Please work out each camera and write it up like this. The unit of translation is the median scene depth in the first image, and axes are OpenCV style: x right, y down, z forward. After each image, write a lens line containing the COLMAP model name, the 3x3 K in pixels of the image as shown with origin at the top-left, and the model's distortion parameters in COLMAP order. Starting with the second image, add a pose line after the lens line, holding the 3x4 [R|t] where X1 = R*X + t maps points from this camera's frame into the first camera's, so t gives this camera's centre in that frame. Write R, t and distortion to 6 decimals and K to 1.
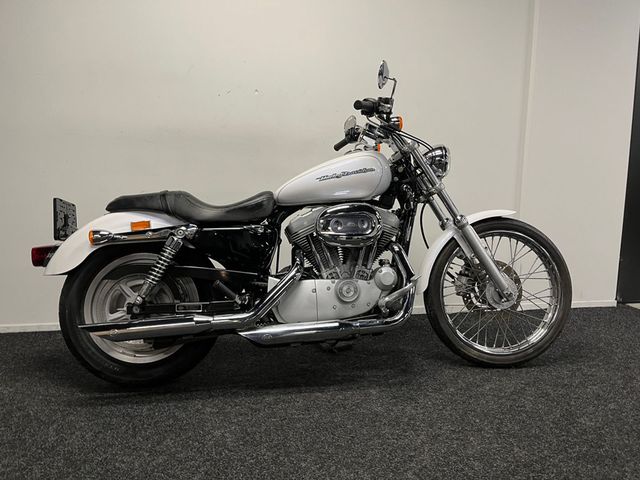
lens RADIAL K [[484.4, 0, 323.8], [0, 484.4, 242.3], [0, 0, 1]] dist [0.071503, -0.080594]
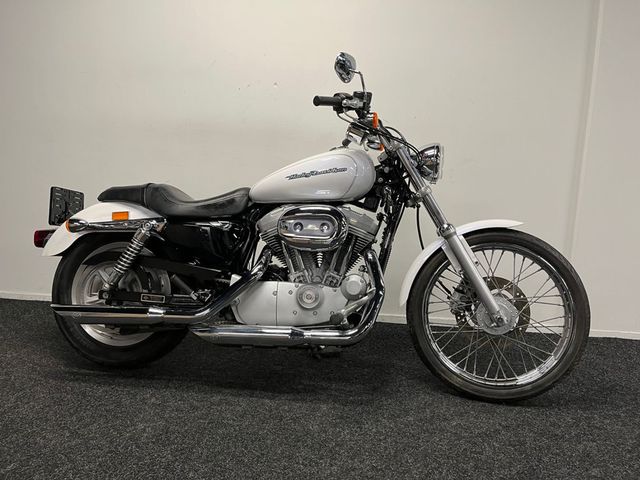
lens RADIAL K [[486.3, 0, 325.0], [0, 486.3, 232.2], [0, 0, 1]] dist [0.049180, -0.003654]
pose [[0.962539, 0.065342, -0.263152, 0.303531], [-0.063500, 0.997861, 0.015509, -0.040227], [0.263603, 0.001782, 0.964630, 0.086711]]
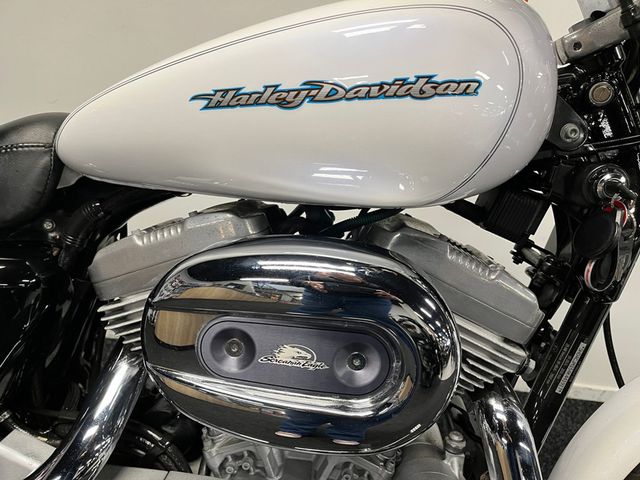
lens RADIAL K [[491.7, 0, 328.9], [0, 491.7, 239.8], [0, 0, 1]] dist [0.062583, -0.089813]
pose [[0.968076, 0.185130, -0.168983, 0.087357], [-0.140013, 0.958573, 0.248060, -0.126489], [0.207906, -0.216481, 0.953892, 0.750507]]
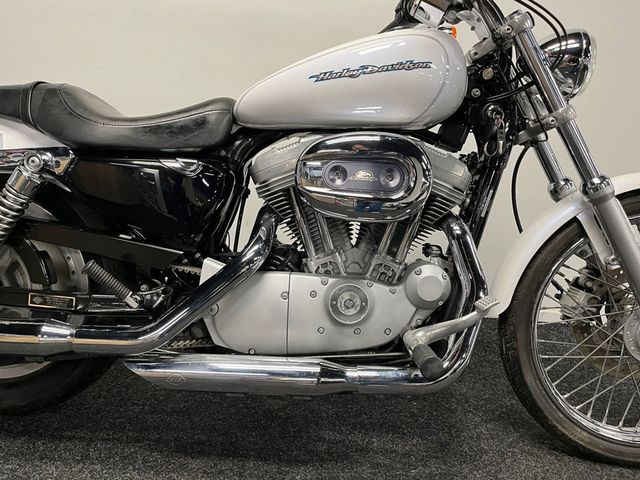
lens RADIAL K [[480.6, 0, 320.0], [0, 480.6, 240.0], [0, 0, 1]] dist [0.068765, -0.090060]
pose [[0.982116, 0.113381, -0.150312, 0.084315], [-0.093428, 0.986601, 0.133755, -0.031542], [0.163463, -0.117319, 0.979549, 0.469548]]
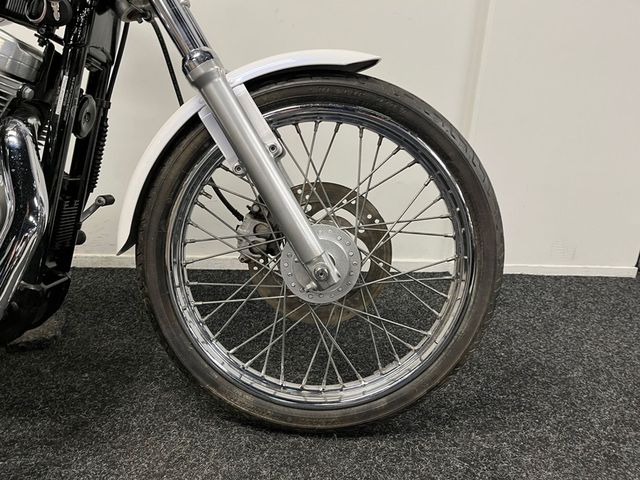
lens RADIAL K [[480.6, 0, 320.0], [0, 480.6, 240.0], [0, 0, 1]] dist [0.068765, -0.090060]
pose [[0.994621, 0.068786, -0.077443, 0.410200], [-0.053906, 0.982178, 0.180057, 0.012476], [0.088448, -0.174913, 0.980603, 0.641019]]
